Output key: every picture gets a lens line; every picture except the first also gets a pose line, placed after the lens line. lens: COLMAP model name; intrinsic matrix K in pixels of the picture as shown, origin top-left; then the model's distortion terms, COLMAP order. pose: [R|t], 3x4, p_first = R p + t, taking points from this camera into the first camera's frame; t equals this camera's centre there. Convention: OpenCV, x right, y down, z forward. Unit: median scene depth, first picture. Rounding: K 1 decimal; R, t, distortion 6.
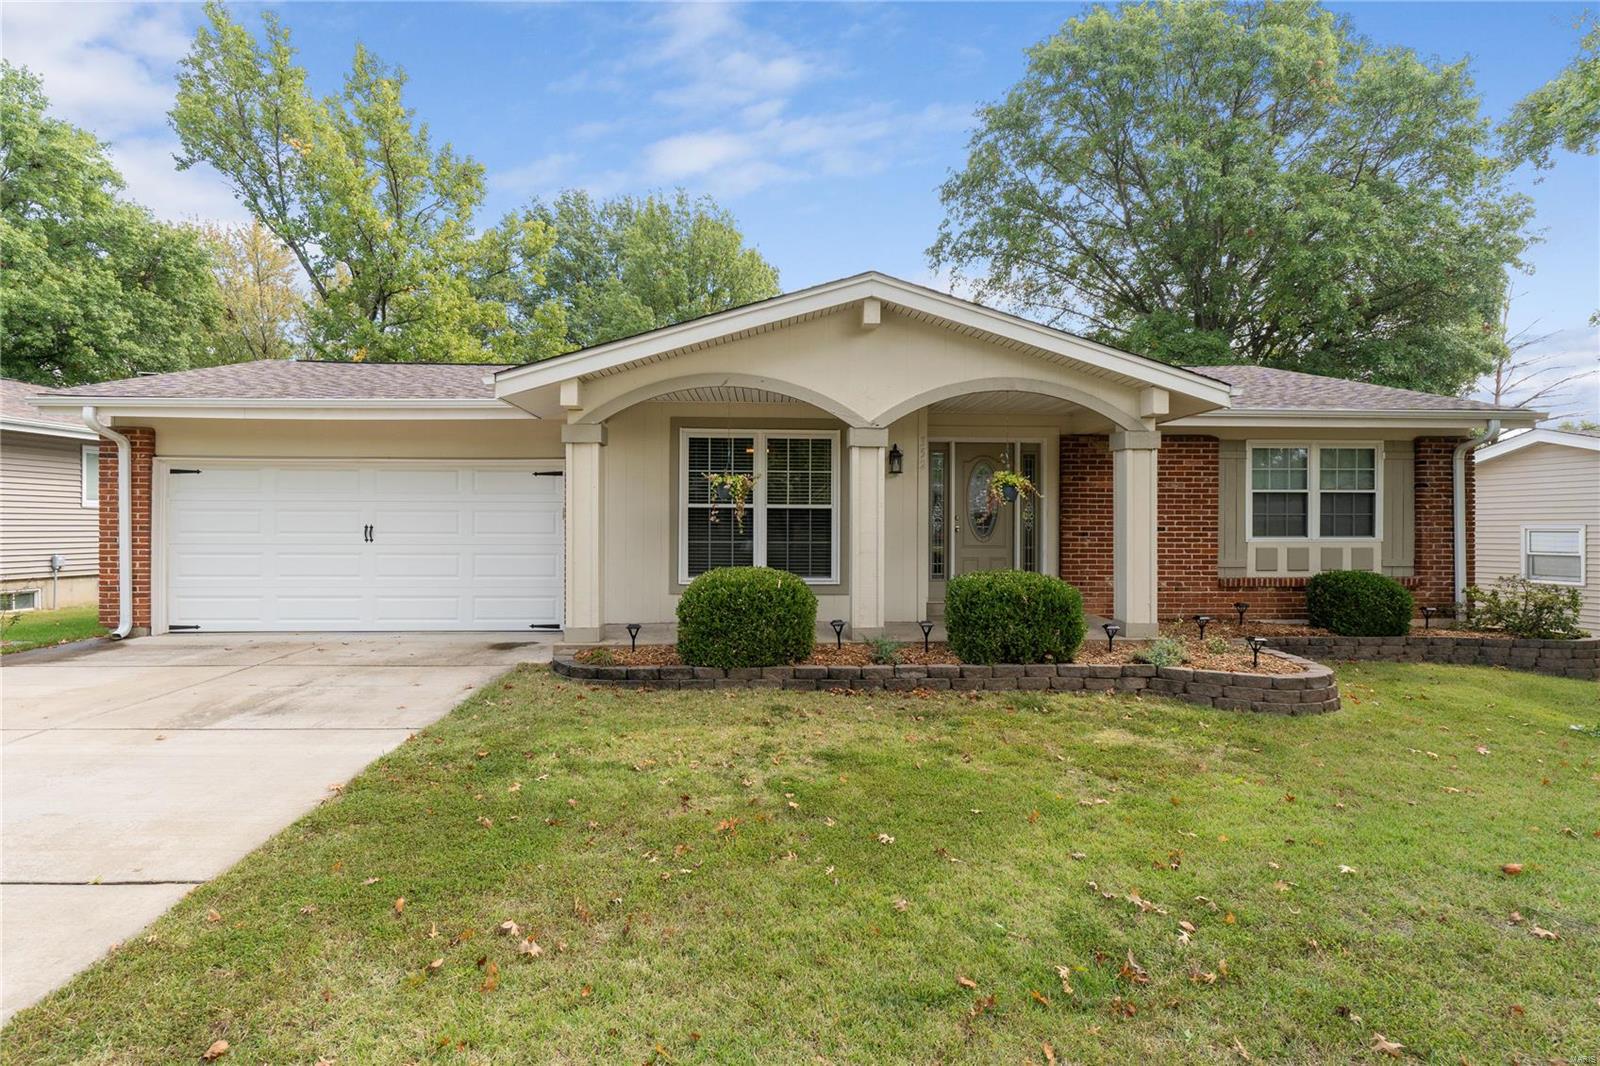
lens RADIAL K [[812.3, 0, 795.3], [0, 812.3, 526.4], [0, 0, 1]] dist [-0.002057, -0.000624]
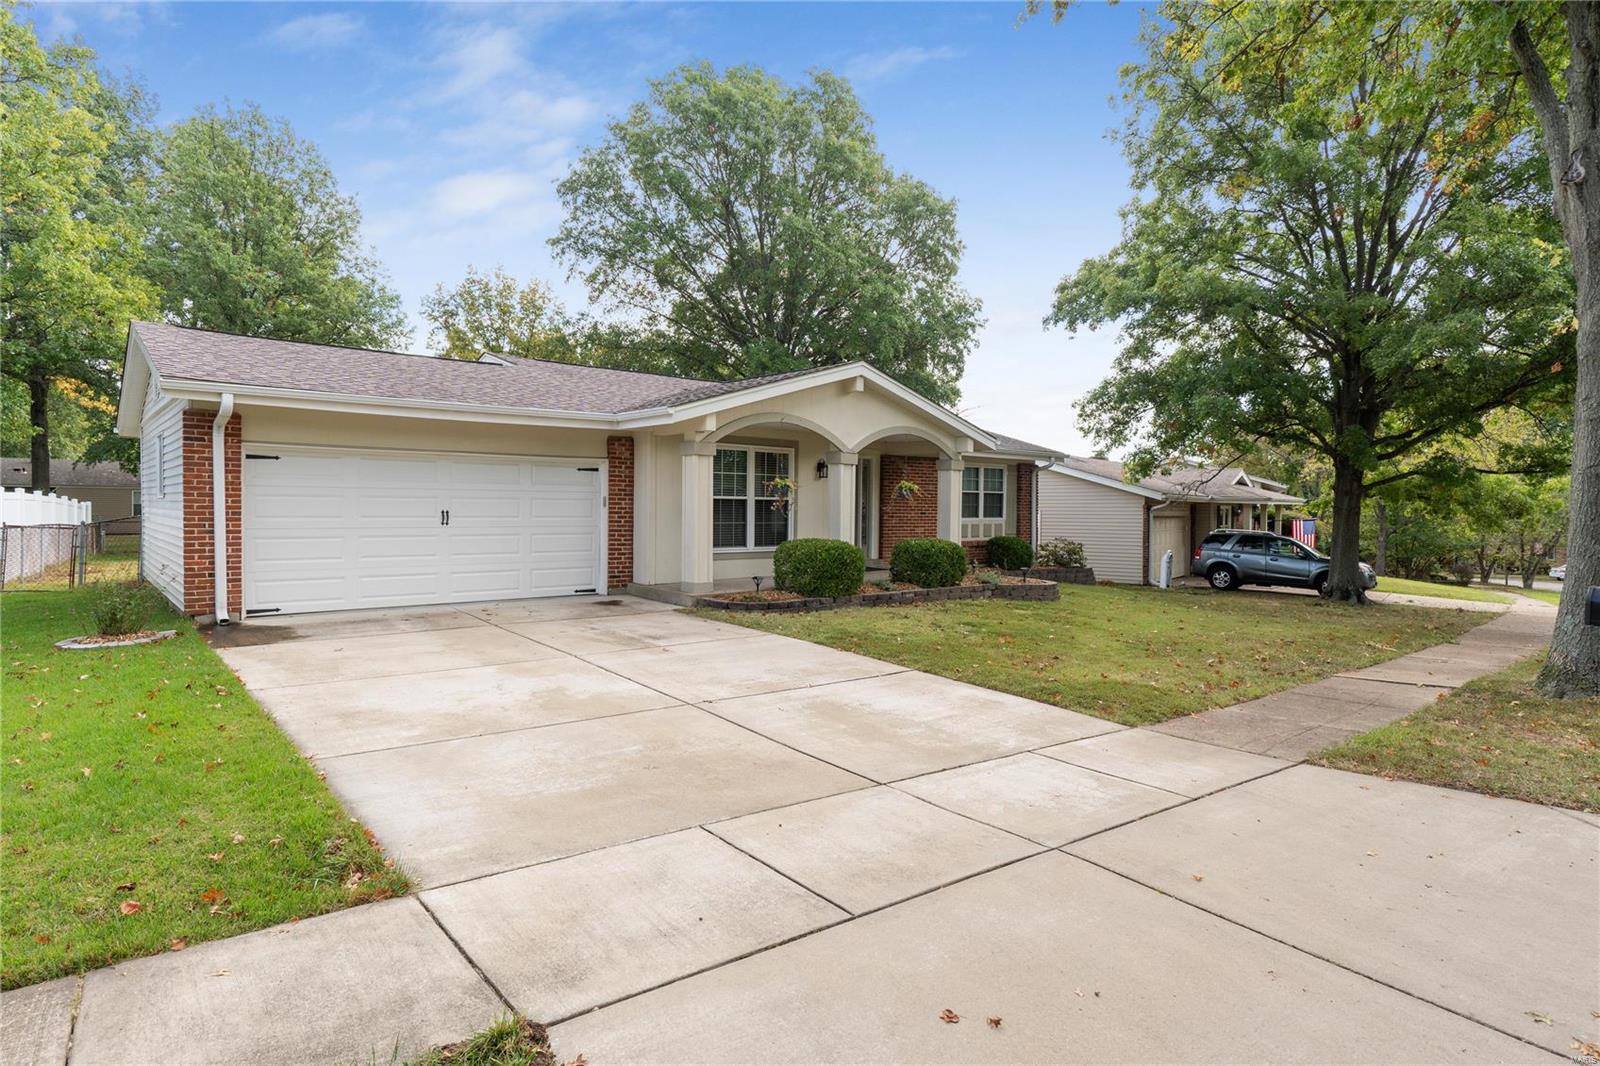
lens RADIAL K [[880.8, 0, 802.1], [0, 880.8, 524.2], [0, 0, 1]] dist [0.003296, 0.000111]
pose [[0.784297, -0.008013, 0.620334, -0.869424], [-0.005202, 0.999796, 0.019491, -0.008864], [-0.620364, -0.018514, 0.784095, -0.269317]]
